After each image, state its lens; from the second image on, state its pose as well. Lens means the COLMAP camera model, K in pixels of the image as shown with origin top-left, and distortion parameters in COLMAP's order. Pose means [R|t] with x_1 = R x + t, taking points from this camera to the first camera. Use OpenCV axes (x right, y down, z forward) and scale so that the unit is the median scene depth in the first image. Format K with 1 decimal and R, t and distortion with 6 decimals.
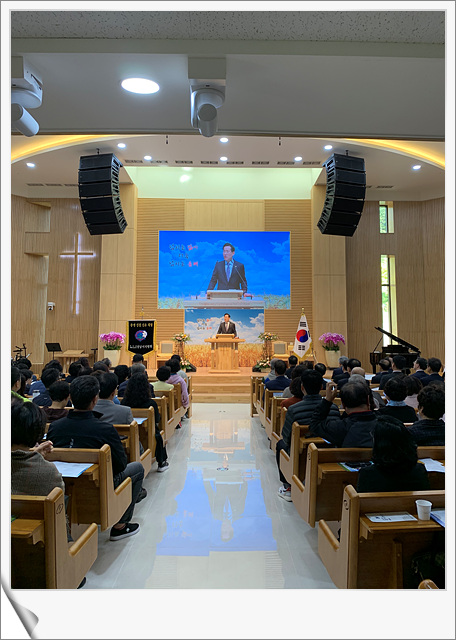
lens RADIAL K [[474.4, 0, 235.4], [0, 474.4, 306.9], [0, 0, 1]] dist [0.068119, 0.000059]
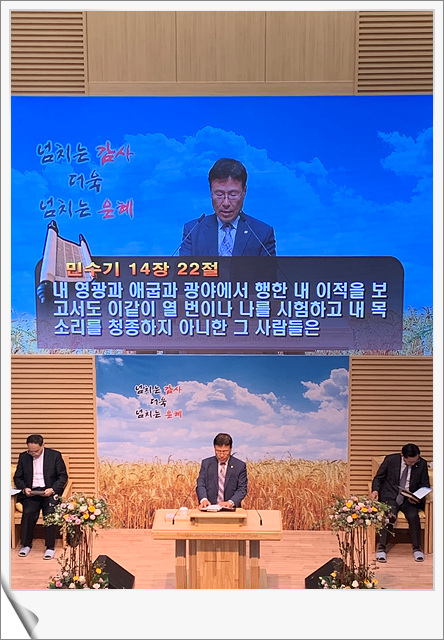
lens RADIAL K [[1311.1, 0, 200.5], [0, 1311.1, 353.4], [0, 0, 1]] dist [0.122296, 0.000000]
pose [[0.998021, 0.007344, -0.062449, 0.016940], [0.012874, 0.948254, 0.317252, -0.271774], [0.061547, -0.317428, 0.946283, 0.184546]]
